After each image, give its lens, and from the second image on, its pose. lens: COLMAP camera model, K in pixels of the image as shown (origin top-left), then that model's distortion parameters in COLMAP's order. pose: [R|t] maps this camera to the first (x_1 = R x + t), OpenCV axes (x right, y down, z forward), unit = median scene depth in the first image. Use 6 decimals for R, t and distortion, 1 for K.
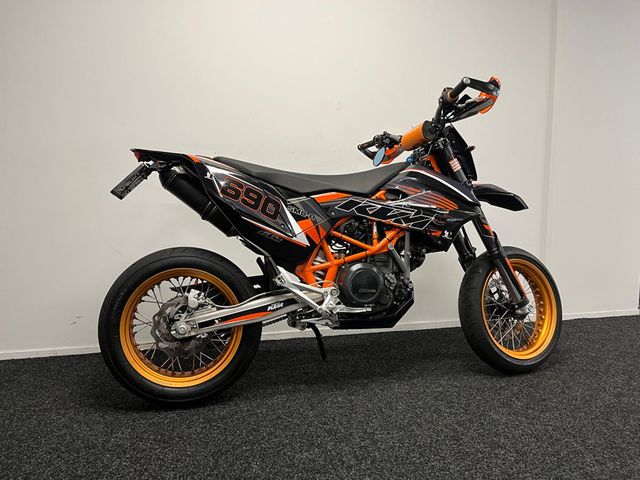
lens RADIAL K [[483.1, 0, 321.9], [0, 483.1, 239.6], [0, 0, 1]] dist [0.077790, -0.113849]
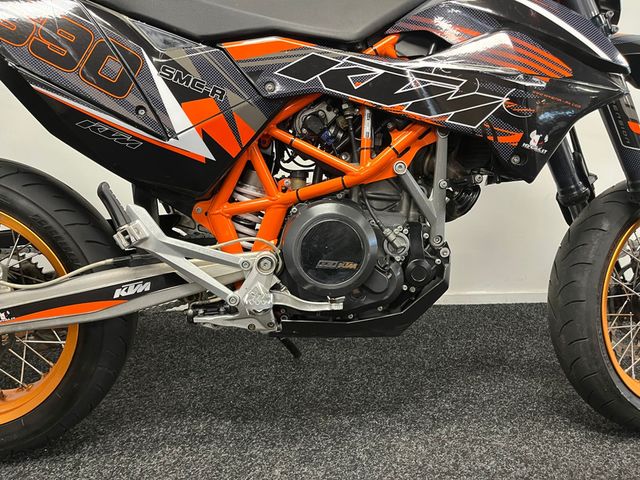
lens RADIAL K [[489.6, 0, 324.9], [0, 489.6, 243.1], [0, 0, 1]] dist [0.063728, -0.083598]
pose [[0.987175, 0.052452, -0.150779, 0.146646], [-0.026067, 0.984767, 0.171913, 0.007483], [0.157499, -0.165778, 0.973505, 0.542199]]
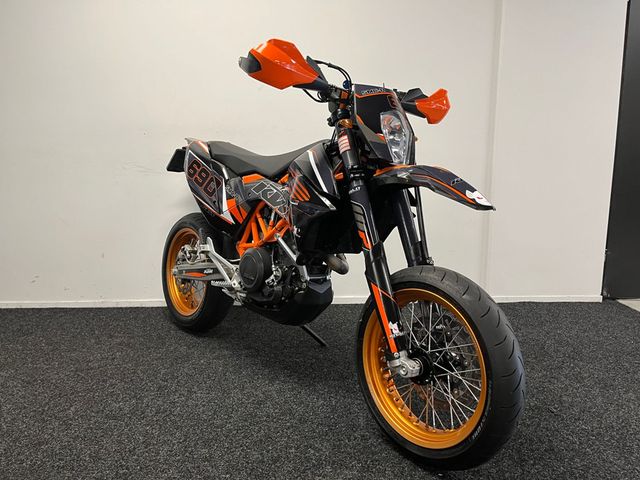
lens RADIAL K [[489.6, 0, 324.9], [0, 489.6, 243.1], [0, 0, 1]] dist [0.063728, -0.083598]
pose [[0.466426, 0.158584, -0.870229, 0.994476], [-0.086244, 0.987264, 0.133687, -0.104935], [0.880346, 0.012697, 0.474162, 0.646455]]
